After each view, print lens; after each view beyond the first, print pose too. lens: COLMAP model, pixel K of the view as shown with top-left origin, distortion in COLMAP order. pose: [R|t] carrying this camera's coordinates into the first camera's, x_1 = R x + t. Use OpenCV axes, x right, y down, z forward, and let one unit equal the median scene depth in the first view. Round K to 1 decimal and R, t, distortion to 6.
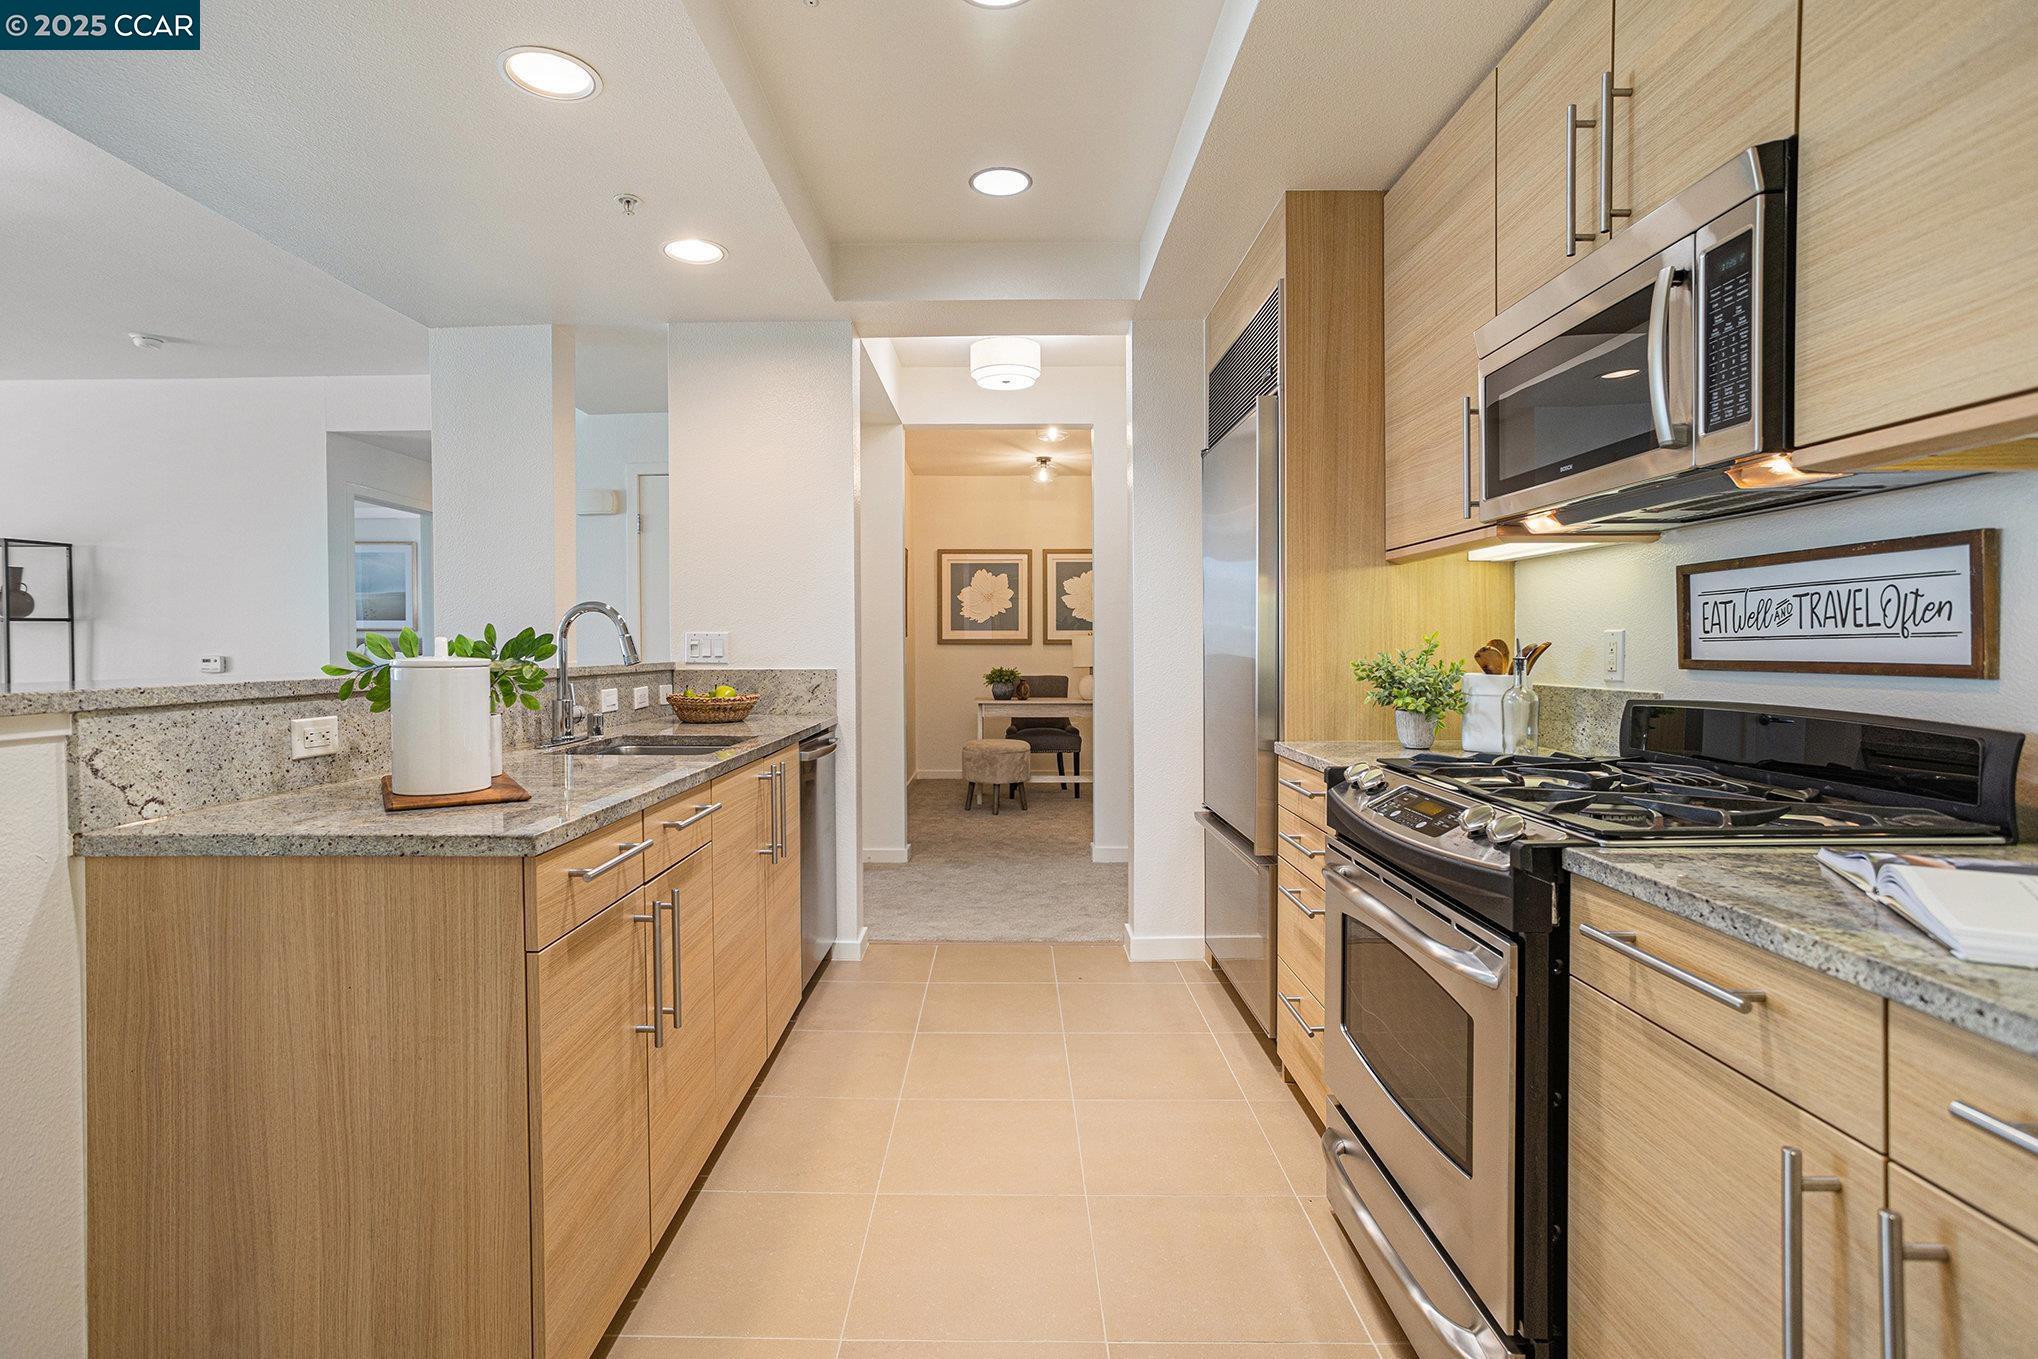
lens RADIAL K [[977.9, 0, 1019.0], [0, 977.9, 679.5], [0, 0, 1]] dist [-0.069737, 0.020665]
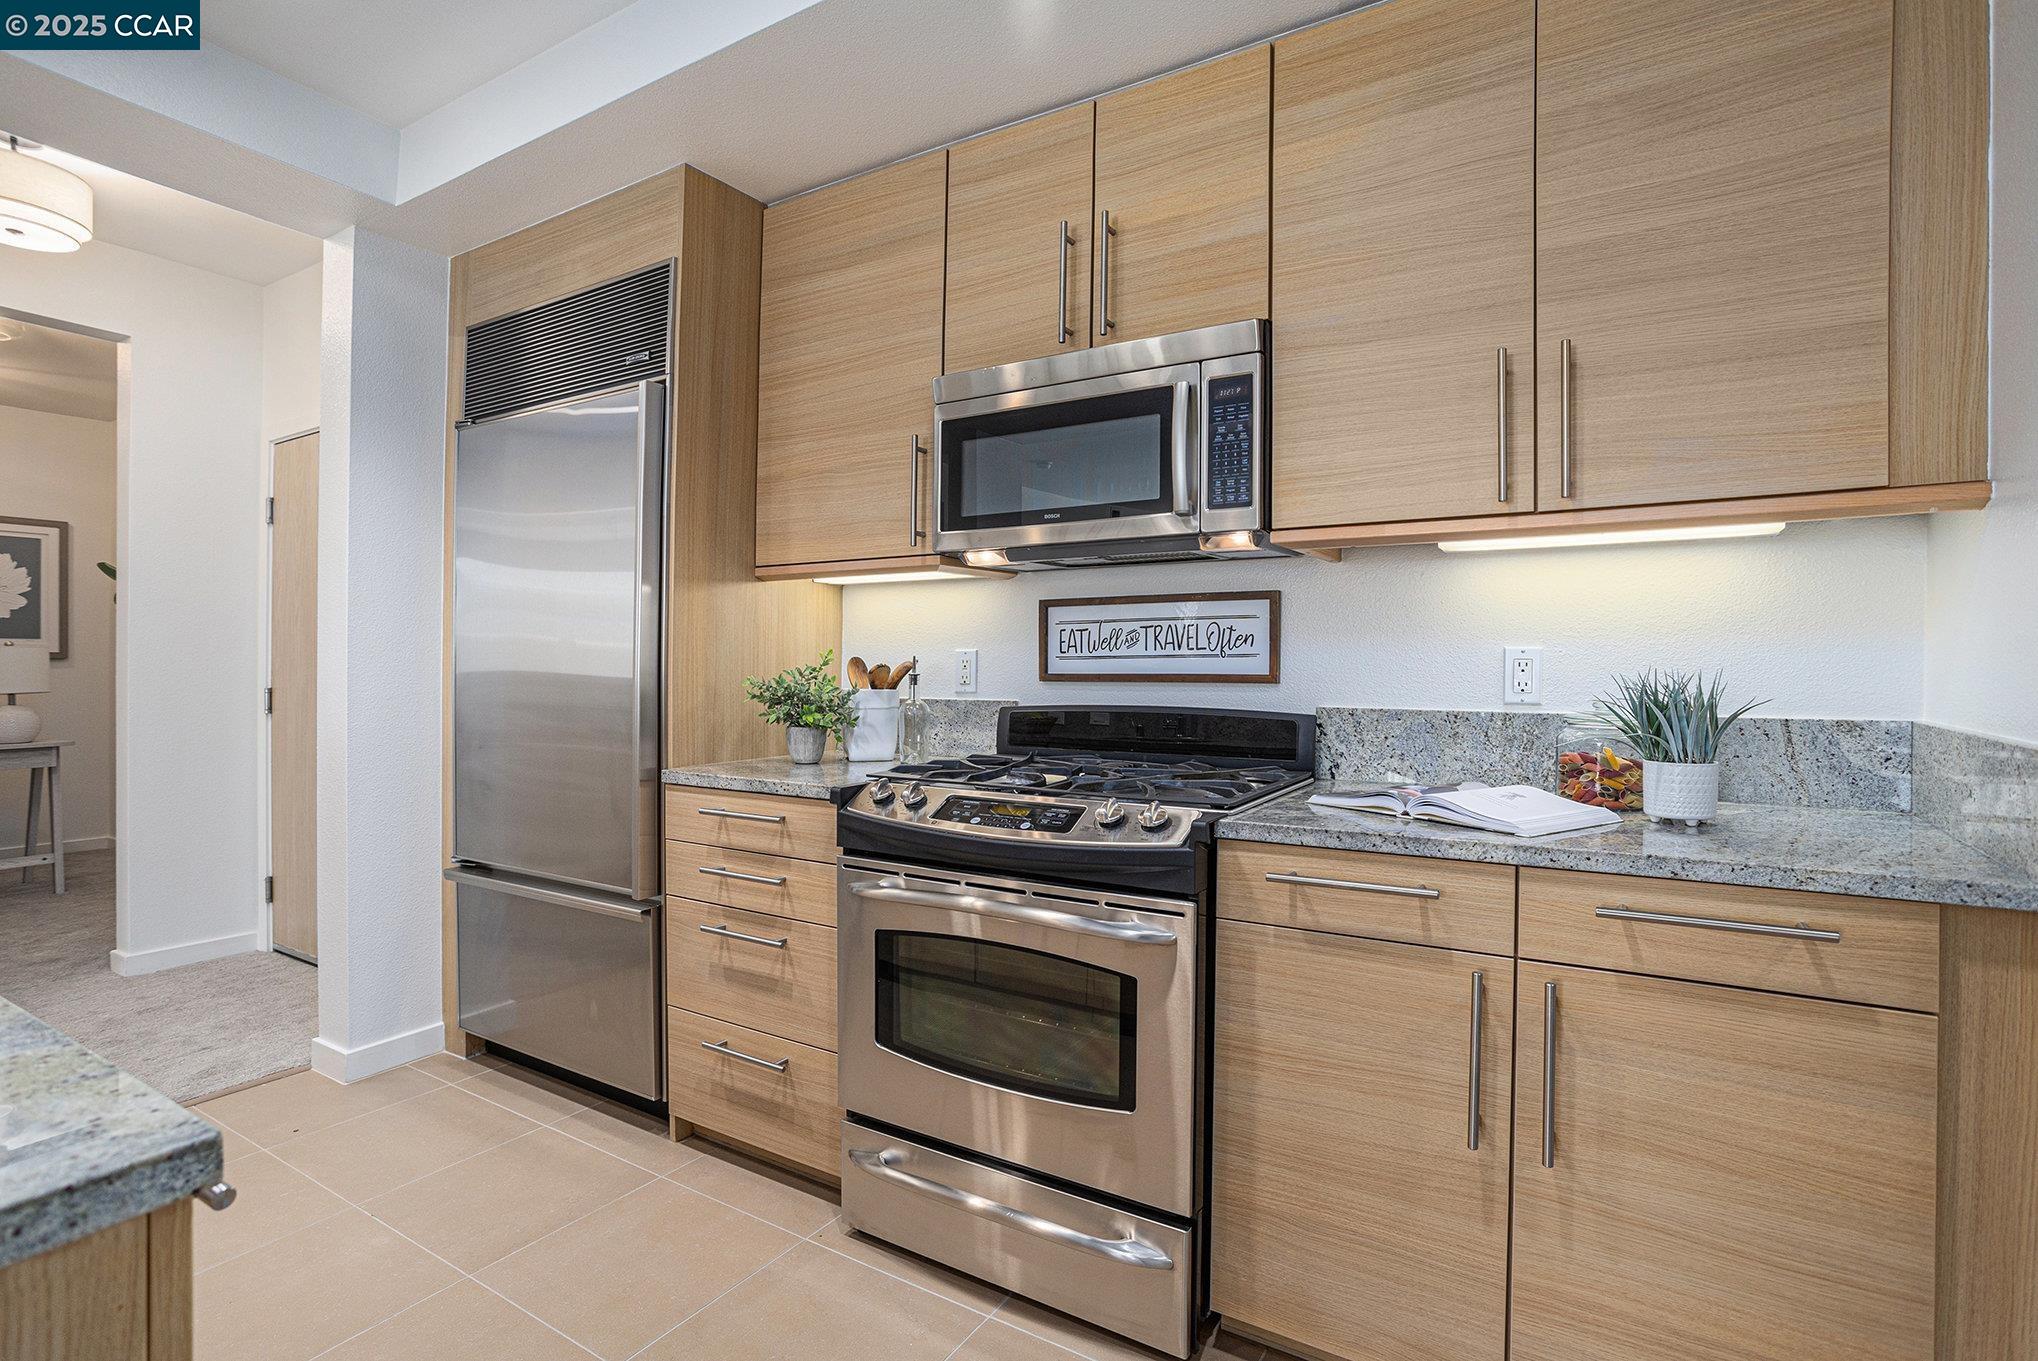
lens RADIAL K [[977.9, 0, 1019.0], [0, 977.9, 680.5], [0, 0, 1]] dist [-0.069737, 0.020665]
pose [[0.530318, -0.013740, 0.847687, -0.523049], [0.027623, 0.999618, -0.001078, -0.013719], [-0.847348, 0.023988, 0.530495, 0.404409]]
